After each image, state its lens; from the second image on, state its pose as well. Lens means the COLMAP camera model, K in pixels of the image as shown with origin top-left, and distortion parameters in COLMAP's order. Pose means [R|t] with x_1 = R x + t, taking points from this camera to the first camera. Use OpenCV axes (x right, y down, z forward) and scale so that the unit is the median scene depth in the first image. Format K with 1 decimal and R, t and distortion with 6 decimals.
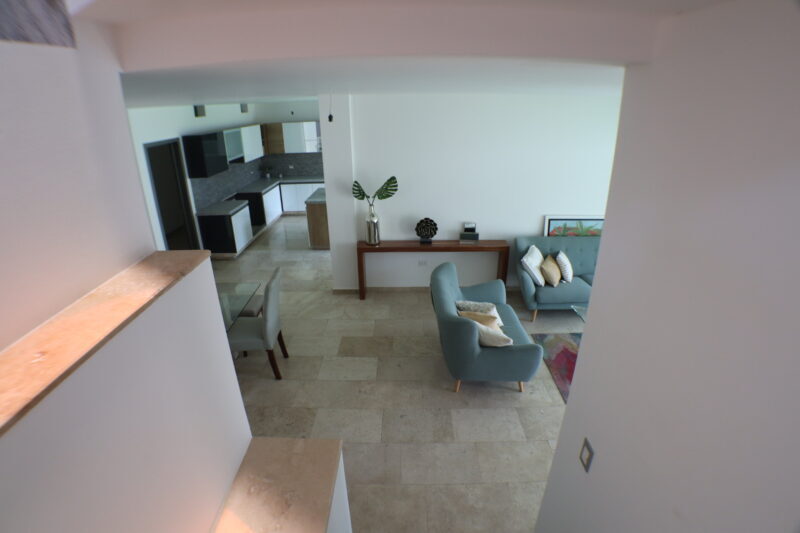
lens RADIAL K [[408.2, 0, 396.7], [0, 408.2, 273.1], [0, 0, 1]] dist [-0.089706, 0.000237]
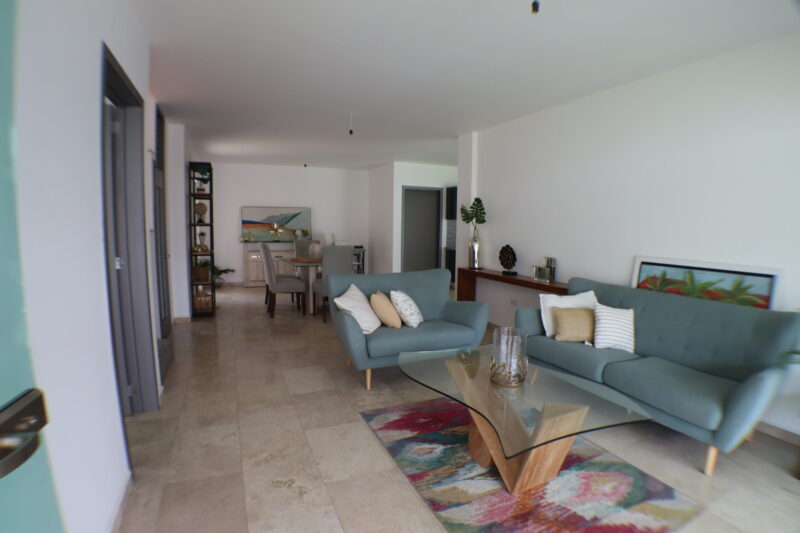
lens RADIAL K [[408.2, 0, 404.4], [0, 408.2, 263.7], [0, 0, 1]] dist [-0.089706, 0.000237]
pose [[0.432057, 0.106169, -0.895575, 0.613639], [-0.370451, 0.926292, -0.068909, 0.038313], [0.822249, 0.361539, 0.439541, 0.336637]]
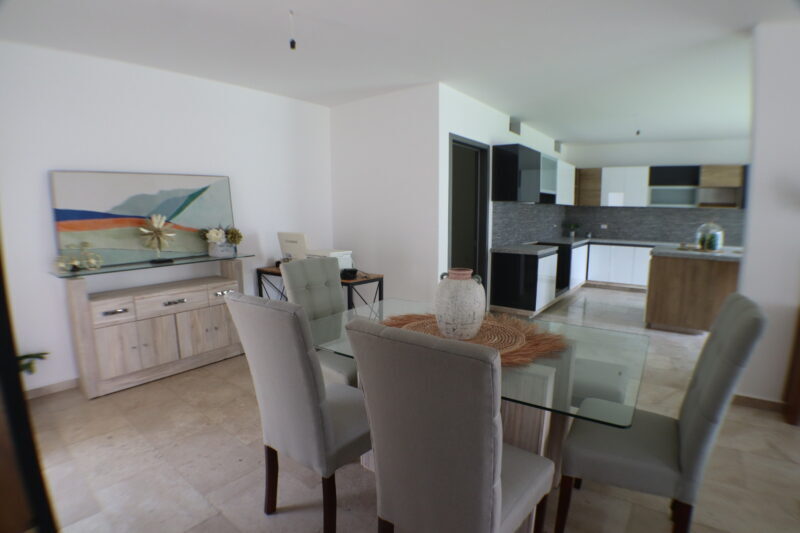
lens RADIAL K [[408.2, 0, 401.5], [0, 408.2, 274.0], [0, 0, 1]] dist [-0.089706, 0.000237]
pose [[0.816929, 0.095770, -0.568731, -0.204994], [-0.230068, 0.958373, -0.169088, 0.062341], [0.528863, 0.268979, 0.804956, 0.313417]]
